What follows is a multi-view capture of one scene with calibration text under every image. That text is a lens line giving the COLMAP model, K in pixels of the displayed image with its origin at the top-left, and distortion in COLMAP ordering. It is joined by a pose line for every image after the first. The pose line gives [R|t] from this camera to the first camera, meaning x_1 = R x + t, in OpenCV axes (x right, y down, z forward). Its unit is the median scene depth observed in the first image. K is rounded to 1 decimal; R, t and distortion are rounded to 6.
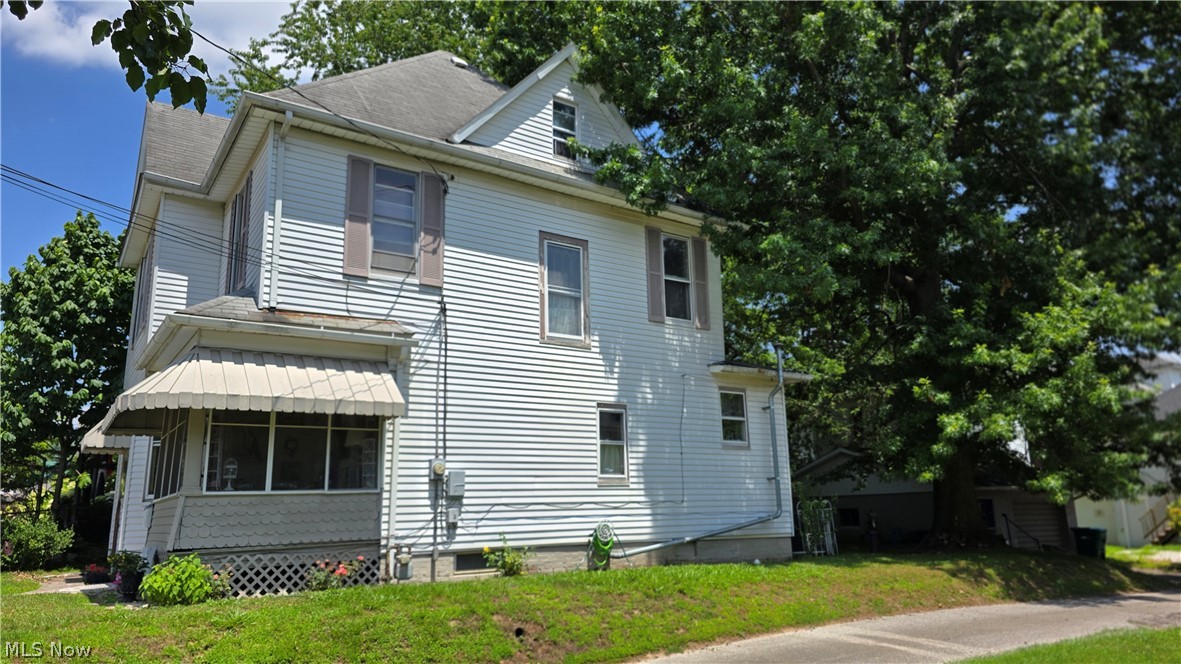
lens RADIAL K [[812.9, 0, 596.8], [0, 812.9, 337.1], [0, 0, 1]] dist [0.043370, -0.045101]
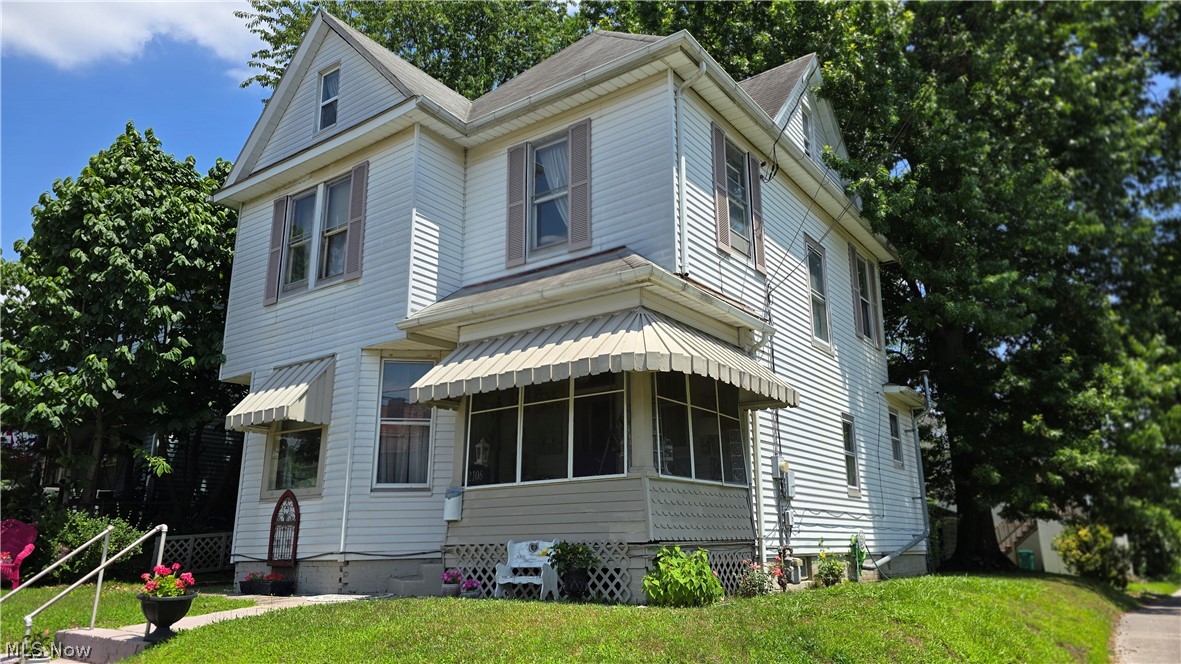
lens RADIAL K [[812.9, 0, 596.8], [0, 812.9, 337.1], [0, 0, 1]] dist [0.043370, -0.045101]
pose [[0.935955, 0.105106, 0.336066, -0.686983], [-0.090867, 0.994180, -0.057864, 0.082004], [-0.340192, 0.023621, 0.940059, 0.176878]]
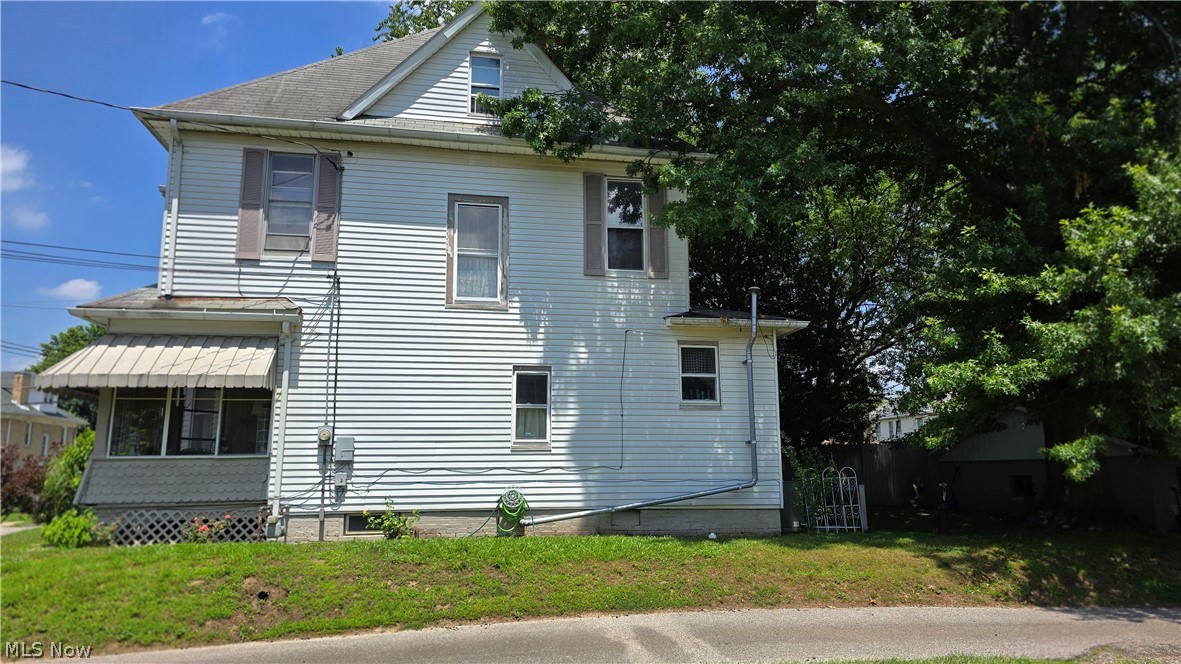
lens RADIAL K [[812.9, 0, 596.8], [0, 812.9, 337.1], [0, 0, 1]] dist [0.043370, -0.045101]
pose [[0.910029, -0.053219, -0.411115, 0.537556], [0.073592, 0.996713, 0.033876, 0.023950], [0.407961, -0.061083, 0.910954, 0.179398]]
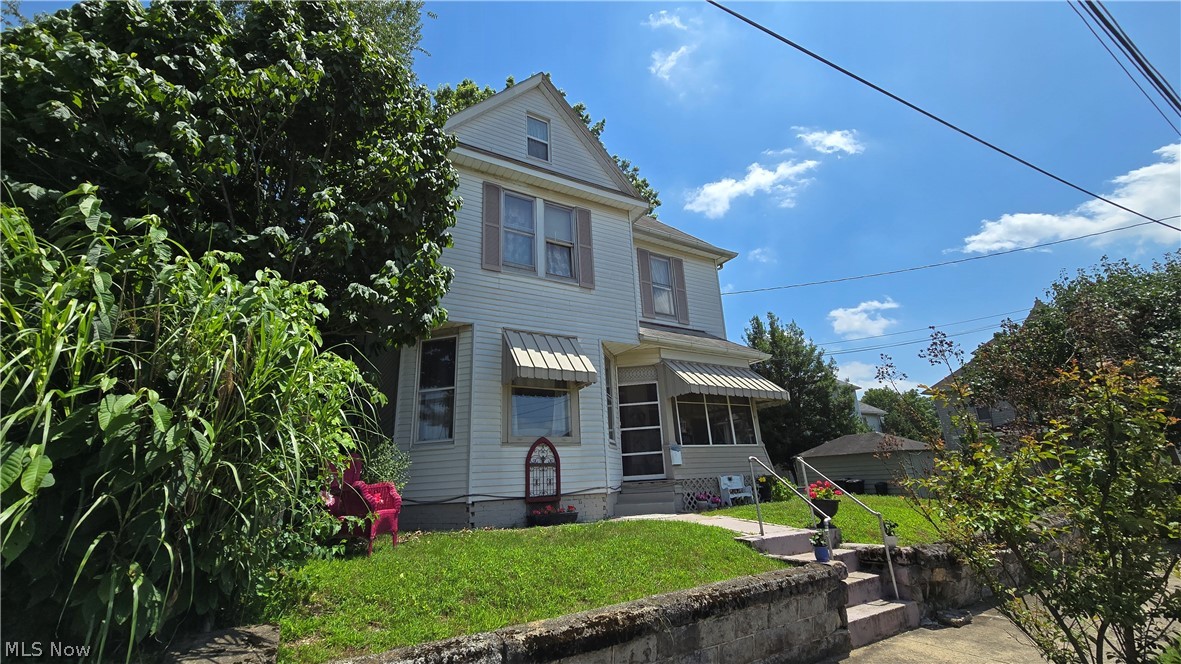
lens RADIAL K [[489.5, 0, 590.5], [0, 489.5, 332.0], [0, 0, 1]] dist [-0.000049, 0.000025]
pose [[0.045620, 0.325108, 0.944576, -1.359290], [-0.168266, 0.934551, -0.313531, 0.297758], [-0.984686, -0.144636, 0.097338, 1.068324]]
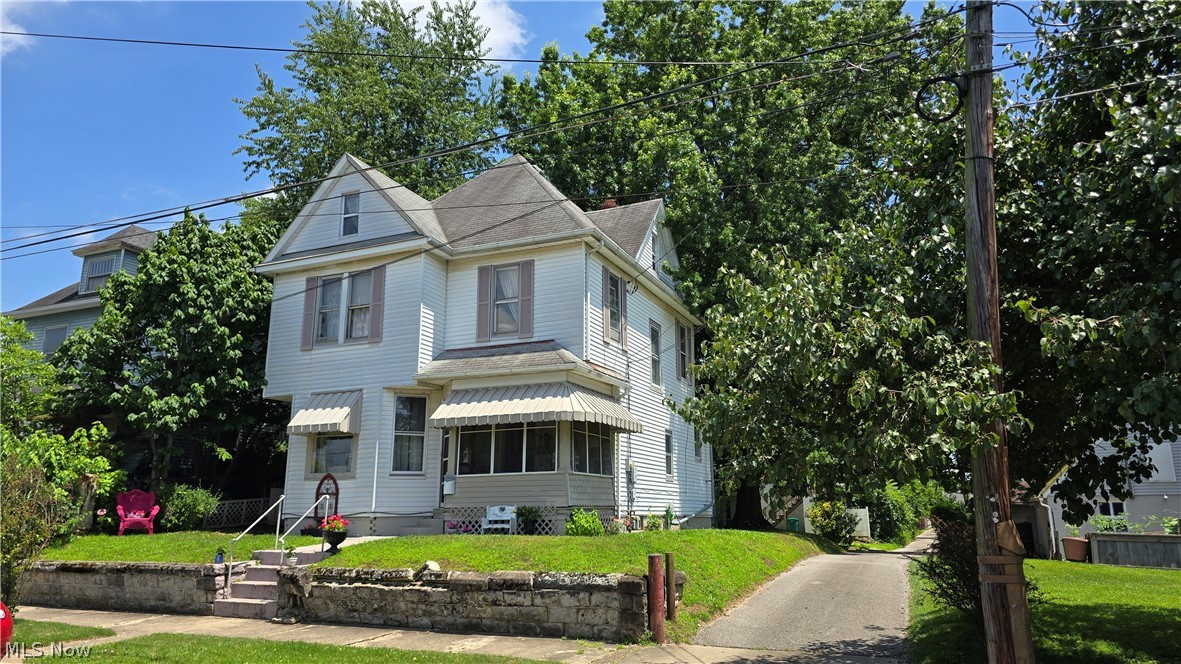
lens RADIAL K [[812.9, 0, 596.8], [0, 812.9, 337.1], [0, 0, 1]] dist [0.043370, -0.045101]
pose [[0.840215, 0.138659, 0.524226, -1.086289], [-0.133612, 0.989886, -0.047677, -0.005737], [-0.525535, -0.029985, 0.850244, -0.329616]]
